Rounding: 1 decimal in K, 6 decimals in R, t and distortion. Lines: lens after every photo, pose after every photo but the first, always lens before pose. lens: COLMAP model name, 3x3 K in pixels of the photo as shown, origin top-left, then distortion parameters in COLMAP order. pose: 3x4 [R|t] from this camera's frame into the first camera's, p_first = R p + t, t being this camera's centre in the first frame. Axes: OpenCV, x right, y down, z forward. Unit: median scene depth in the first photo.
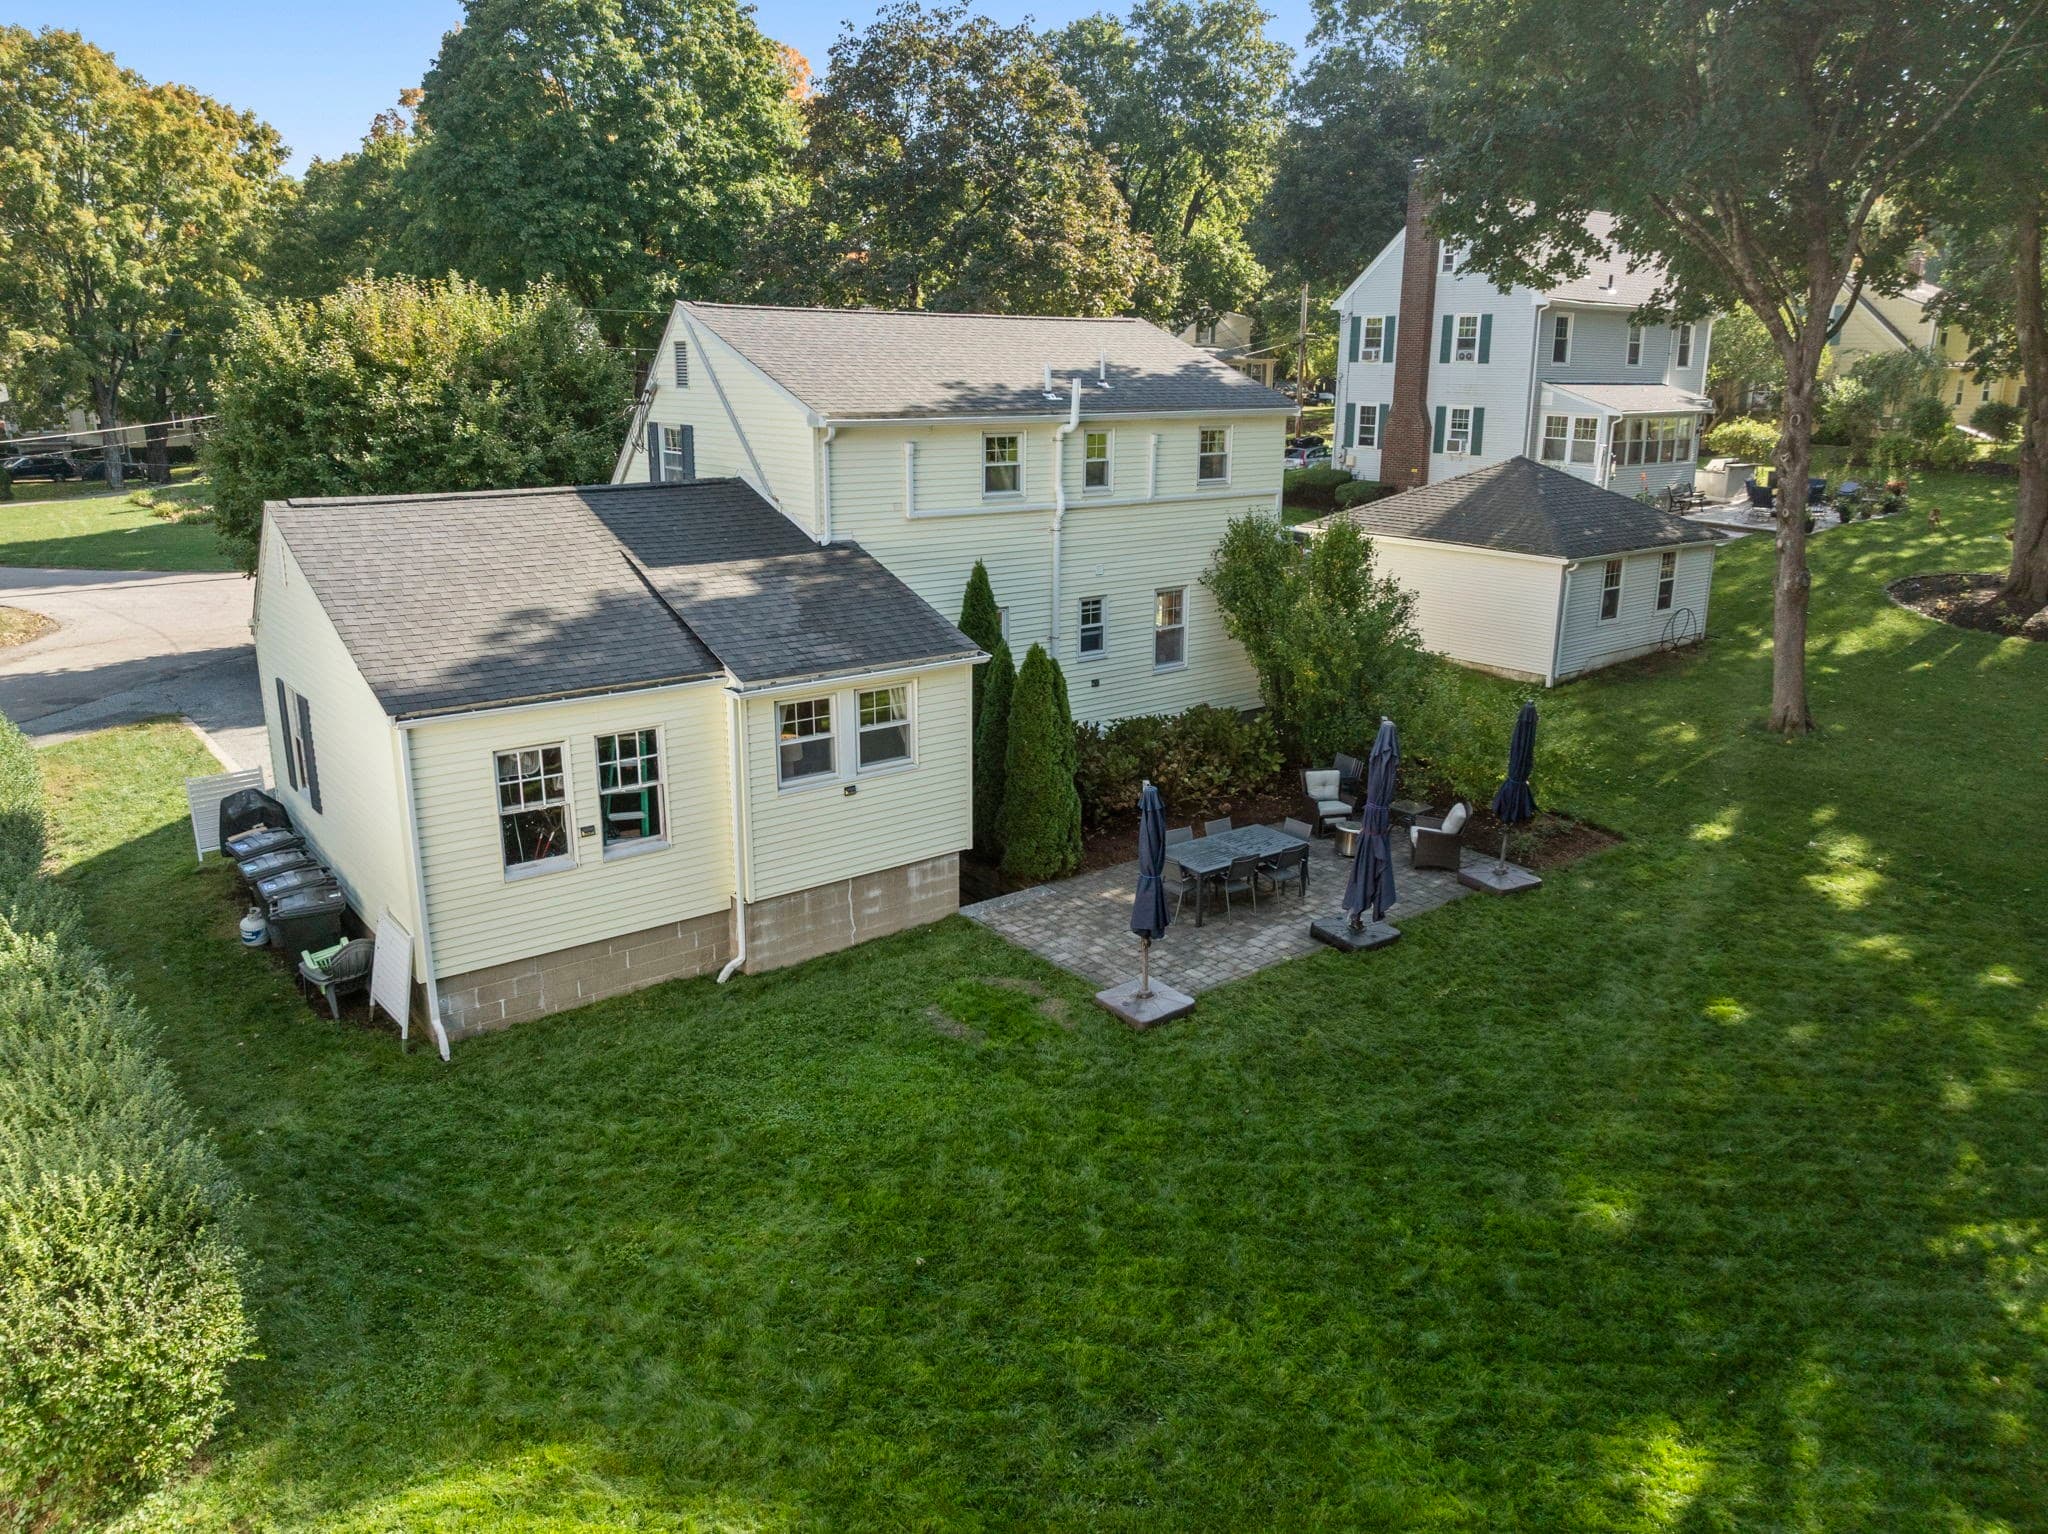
lens RADIAL K [[1436.6, 0, 1024.0], [0, 1436.6, 767.0], [0, 0, 1]] dist [-0.026761, -0.009064]
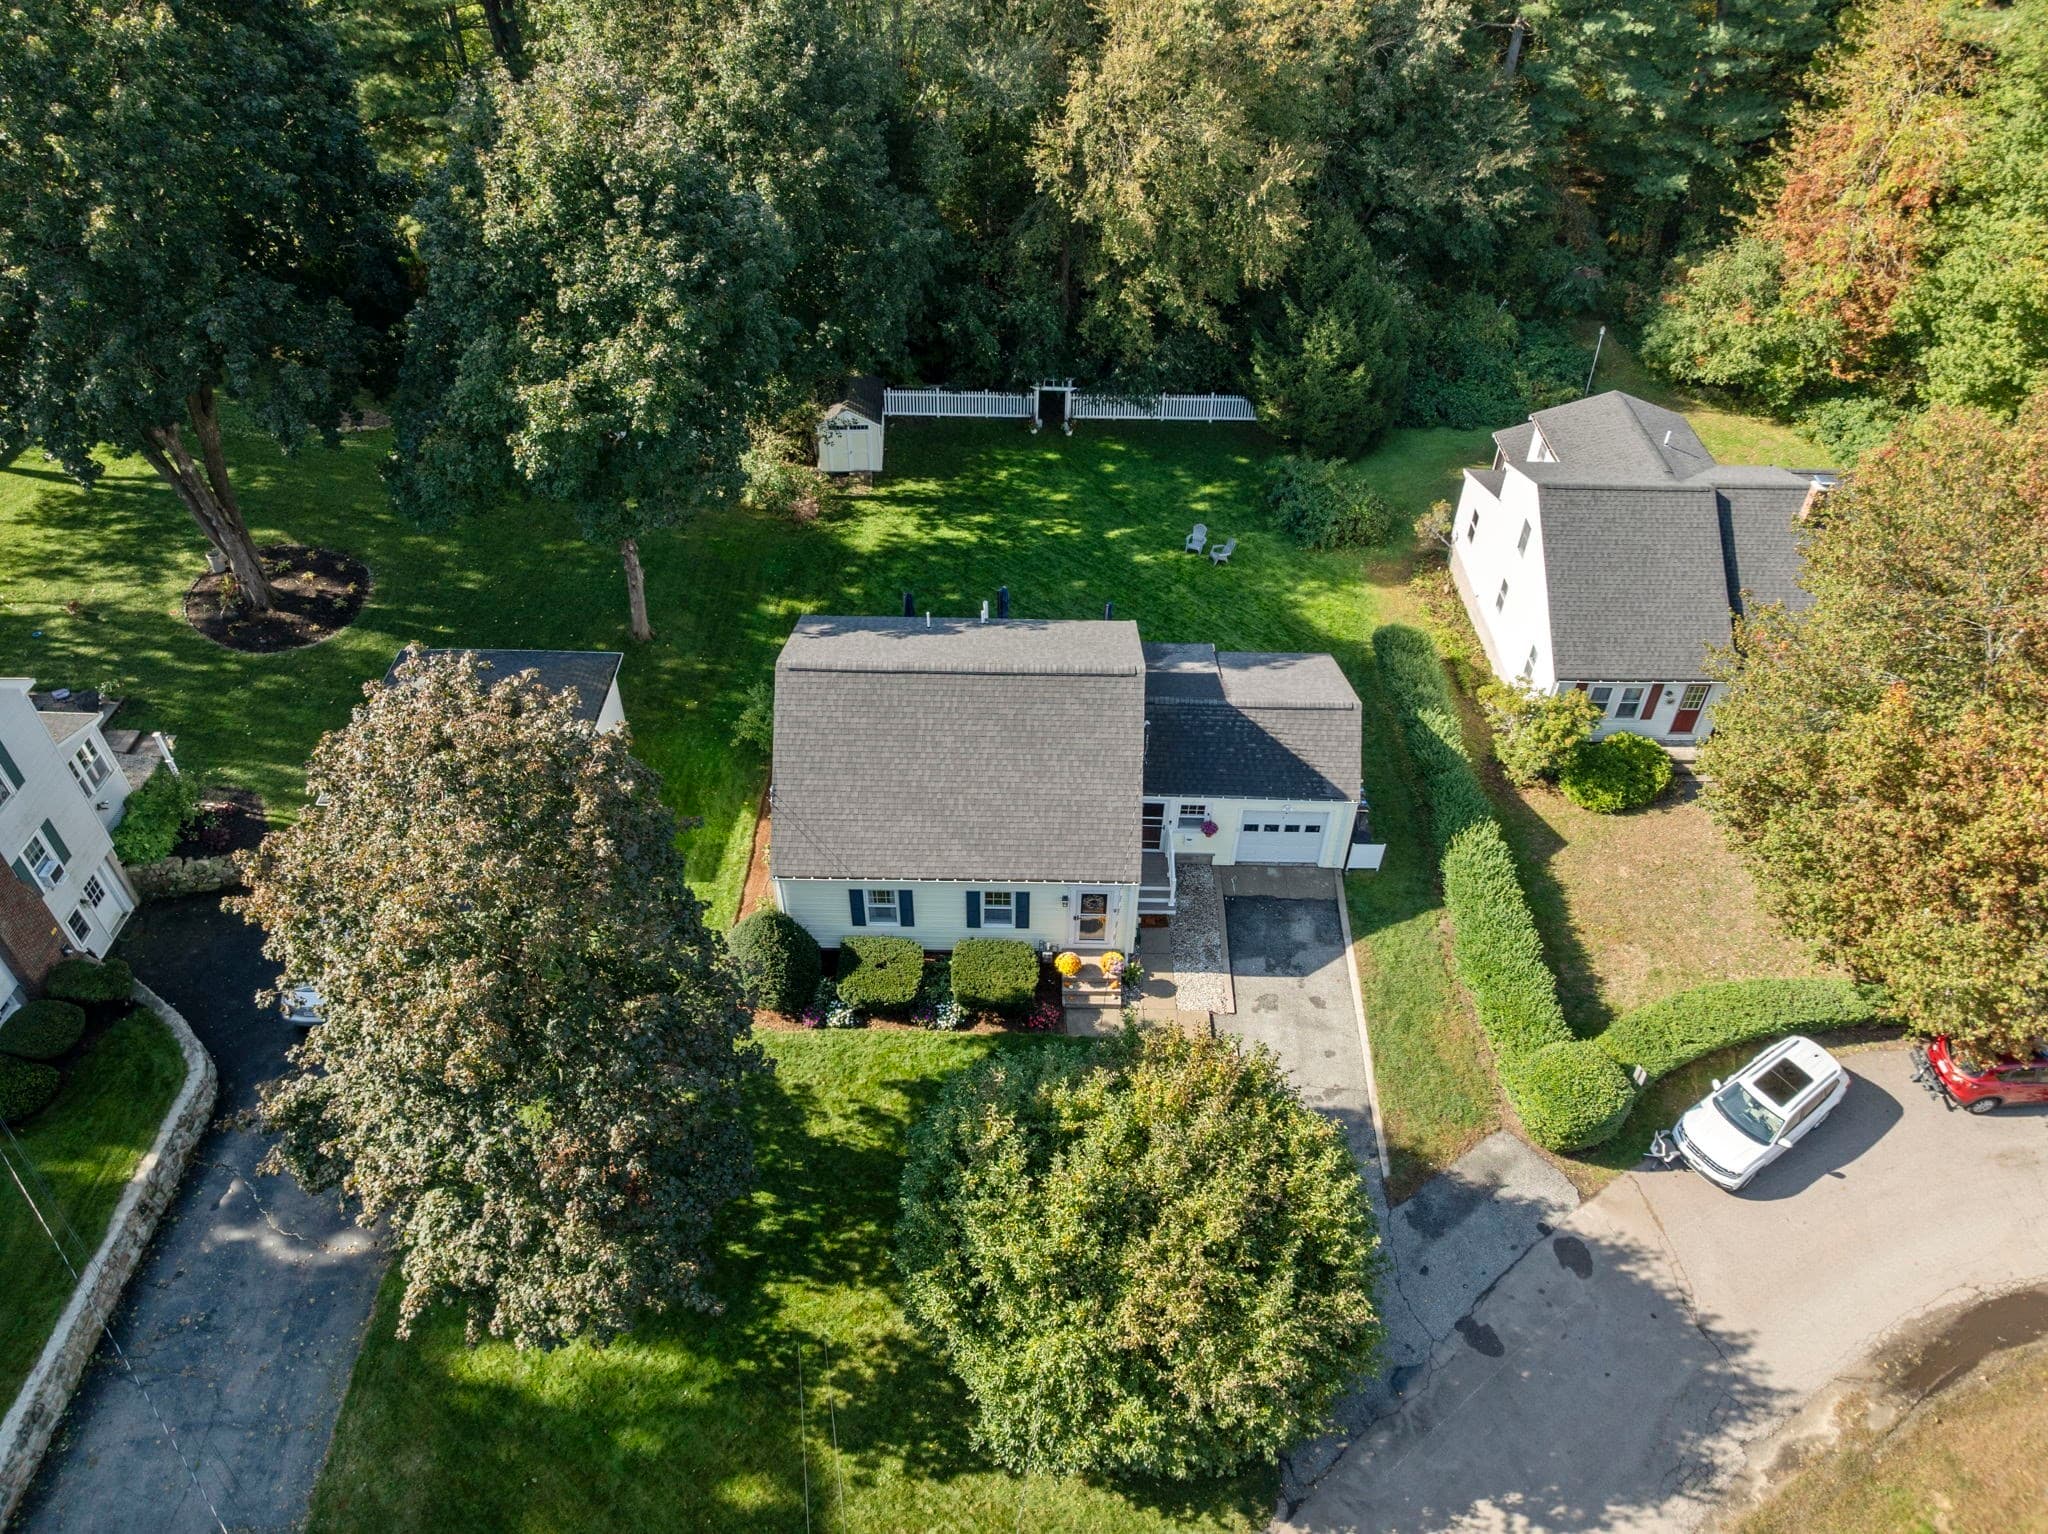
lens RADIAL K [[1416.3, 0, 1030.3], [0, 1416.3, 779.4], [0, 0, 1]] dist [0.001117, -0.124418]
pose [[-0.766968, -0.442453, 0.464753, -1.157556], [0.167609, 0.560994, 0.810675, -1.918925], [-0.619409, 0.699658, -0.356105, 2.082404]]
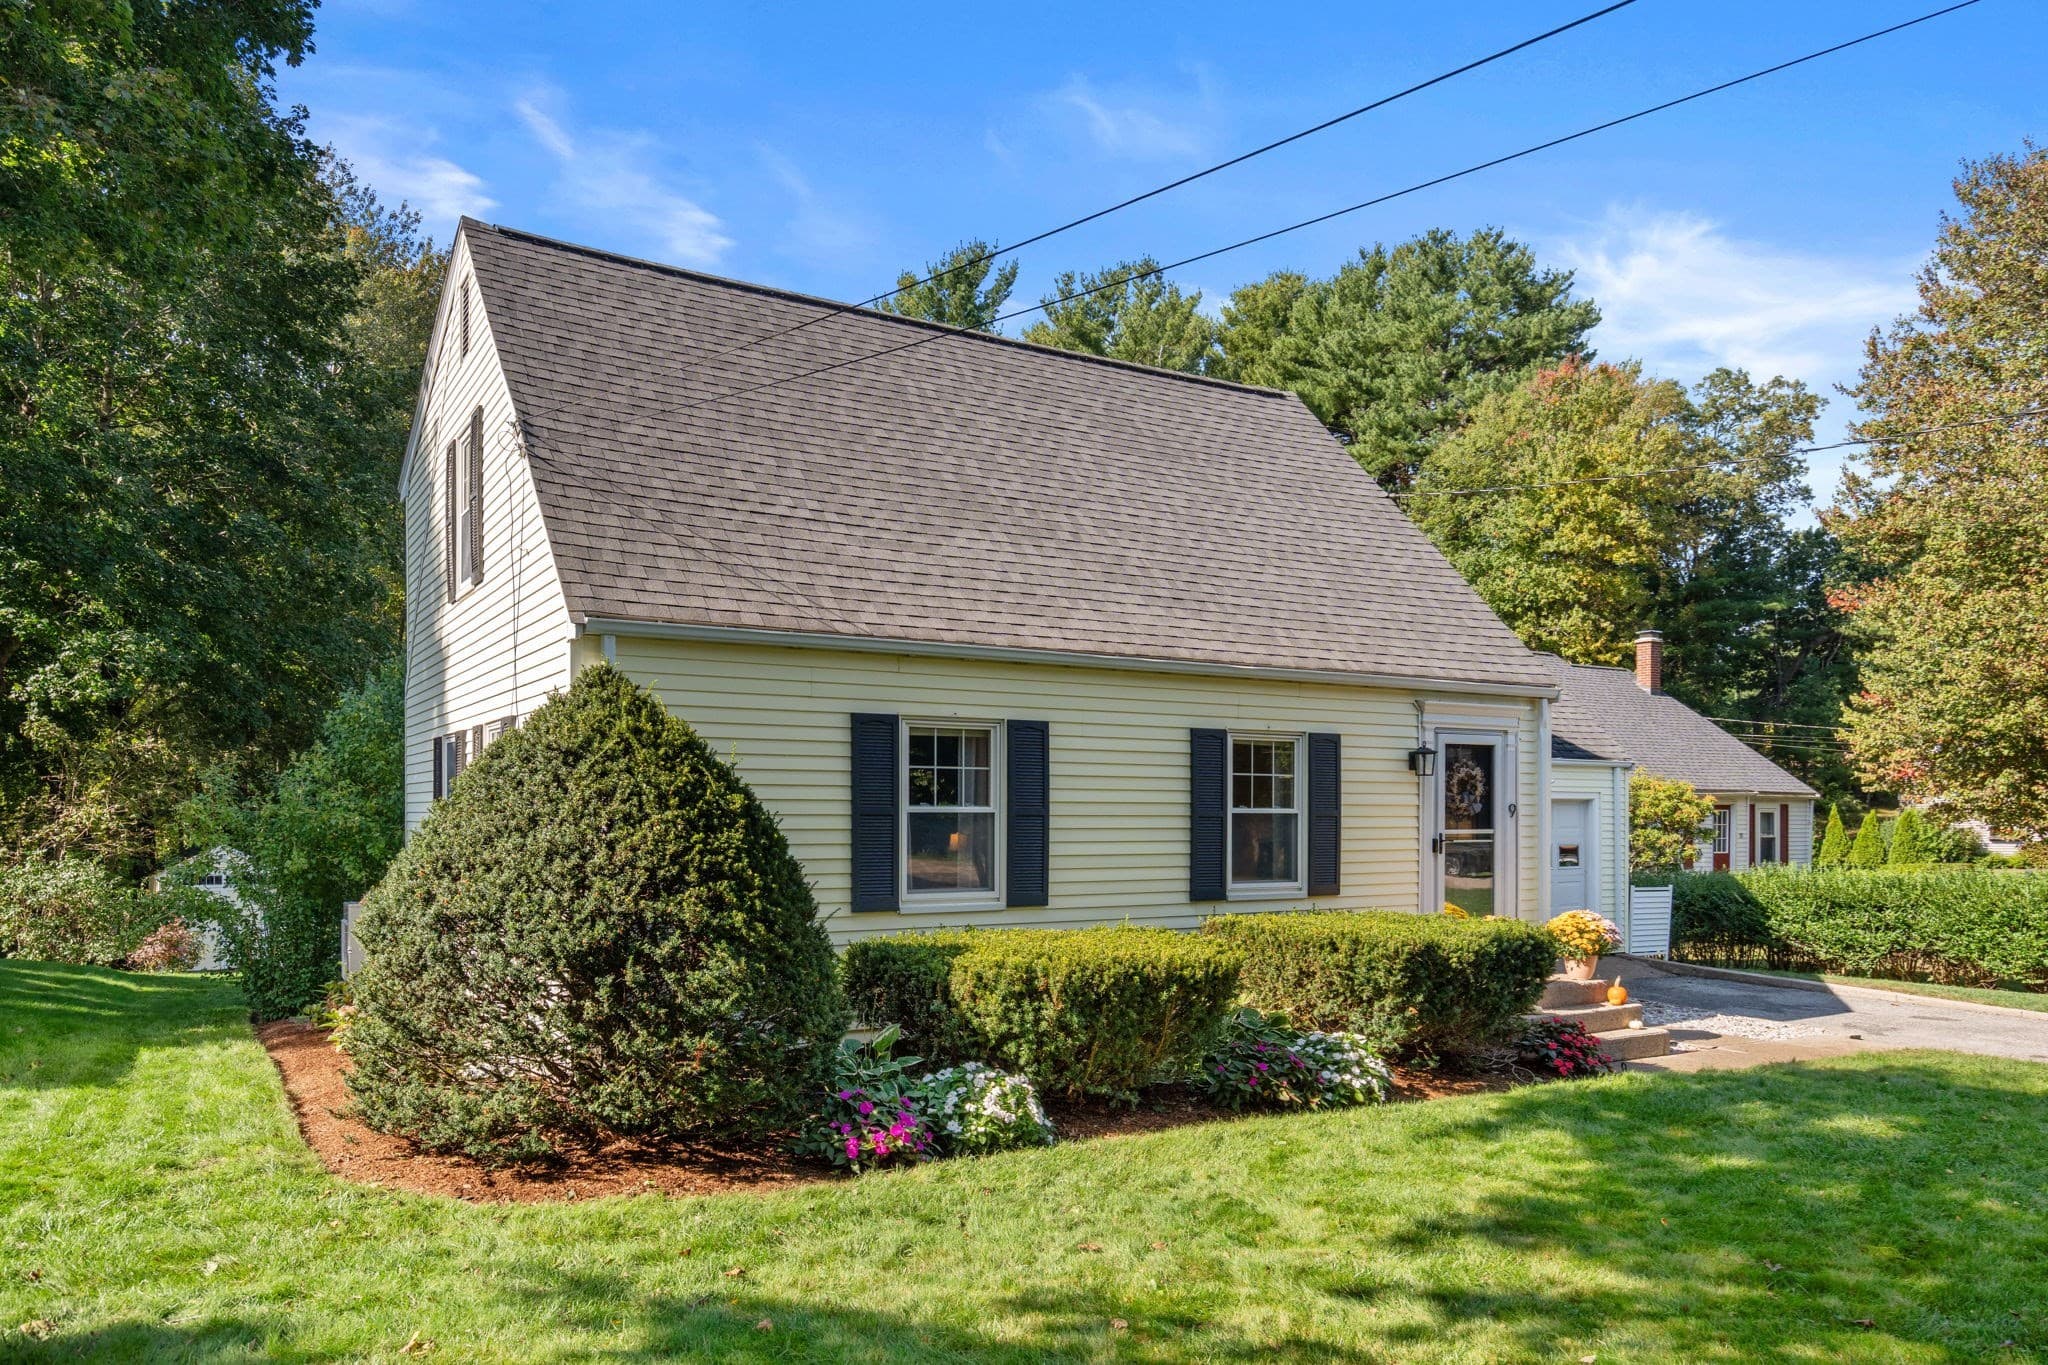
lens RADIAL K [[1368.5, 0, 1031.8], [0, 1368.5, 828.8], [0, 0, 1]] dist [0.005153, 0.001348]
pose [[-0.988911, -0.015383, 0.147710, -0.264736], [0.028261, 0.956952, 0.288868, -0.387468], [-0.145795, 0.289839, -0.945906, 2.143249]]
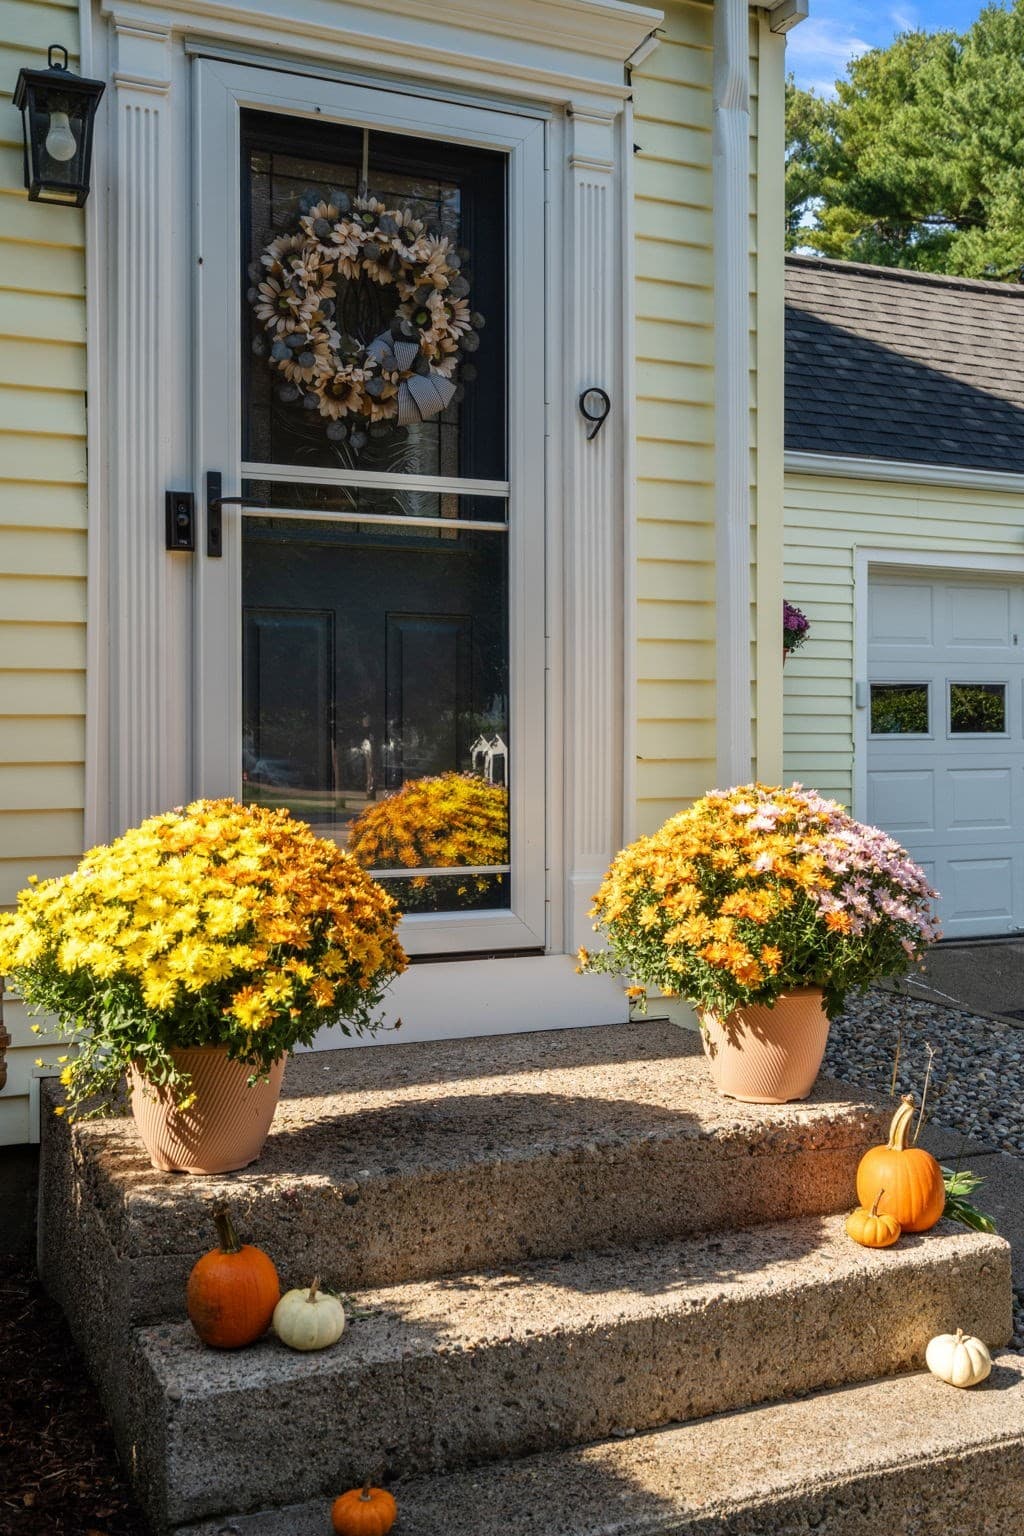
lens RADIAL K [[1522.8, 0, 510.3], [0, 1522.8, 759.1], [0, 0, 1]] dist [0.006269, -0.010723]
pose [[-0.965343, -0.016428, 0.260468, -0.450461], [0.060985, 0.956188, 0.286332, -0.198324], [-0.253761, 0.292293, -0.922047, 1.636040]]
